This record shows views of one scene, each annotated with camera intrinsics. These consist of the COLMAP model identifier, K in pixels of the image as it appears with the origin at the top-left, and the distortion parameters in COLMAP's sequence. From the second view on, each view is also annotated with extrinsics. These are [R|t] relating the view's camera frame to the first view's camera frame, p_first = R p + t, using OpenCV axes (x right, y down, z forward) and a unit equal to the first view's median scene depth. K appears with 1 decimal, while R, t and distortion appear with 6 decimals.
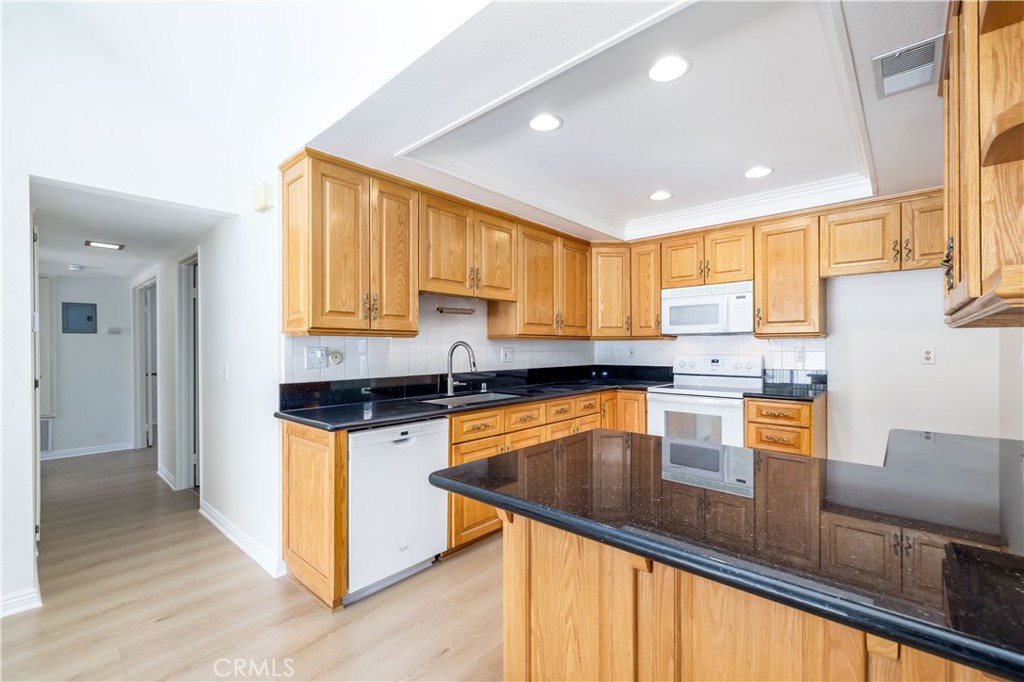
lens RADIAL K [[433.8, 0, 522.4], [0, 433.8, 346.7], [0, 0, 1]] dist [0.001884, -0.000737]
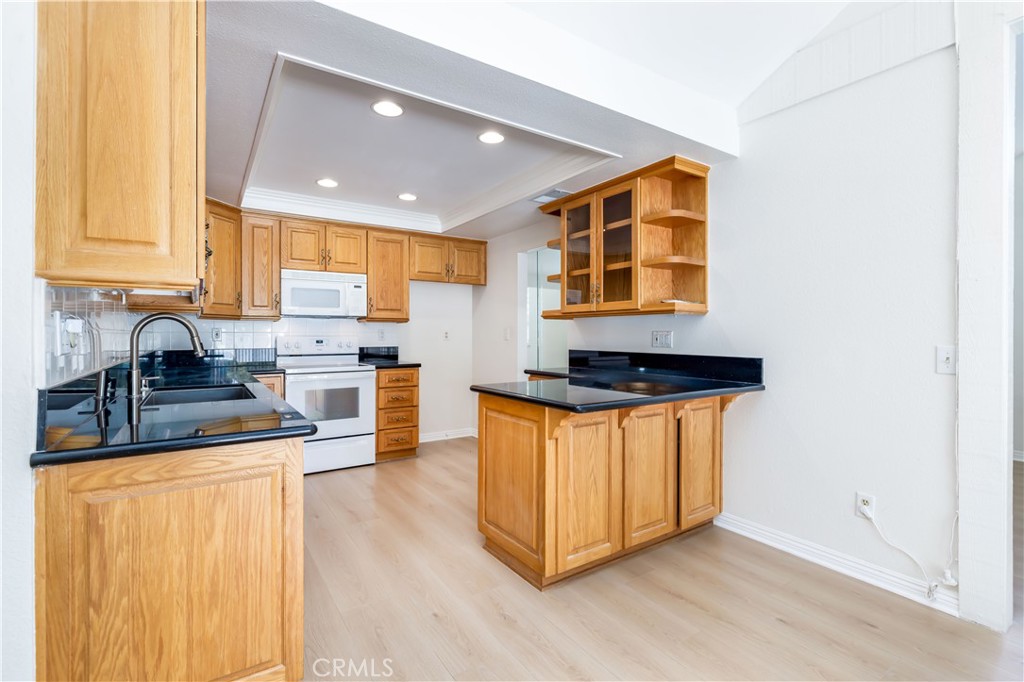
lens RADIAL K [[459.0, 0, 497.4], [0, 459.0, 336.3], [0, 0, 1]] dist [-0.000393, -0.000019]
pose [[0.271140, -0.003208, 0.962534, -0.620598], [-0.001674, 0.999991, 0.003804, 0.016726], [-0.962538, -0.002643, 0.271133, 0.295325]]
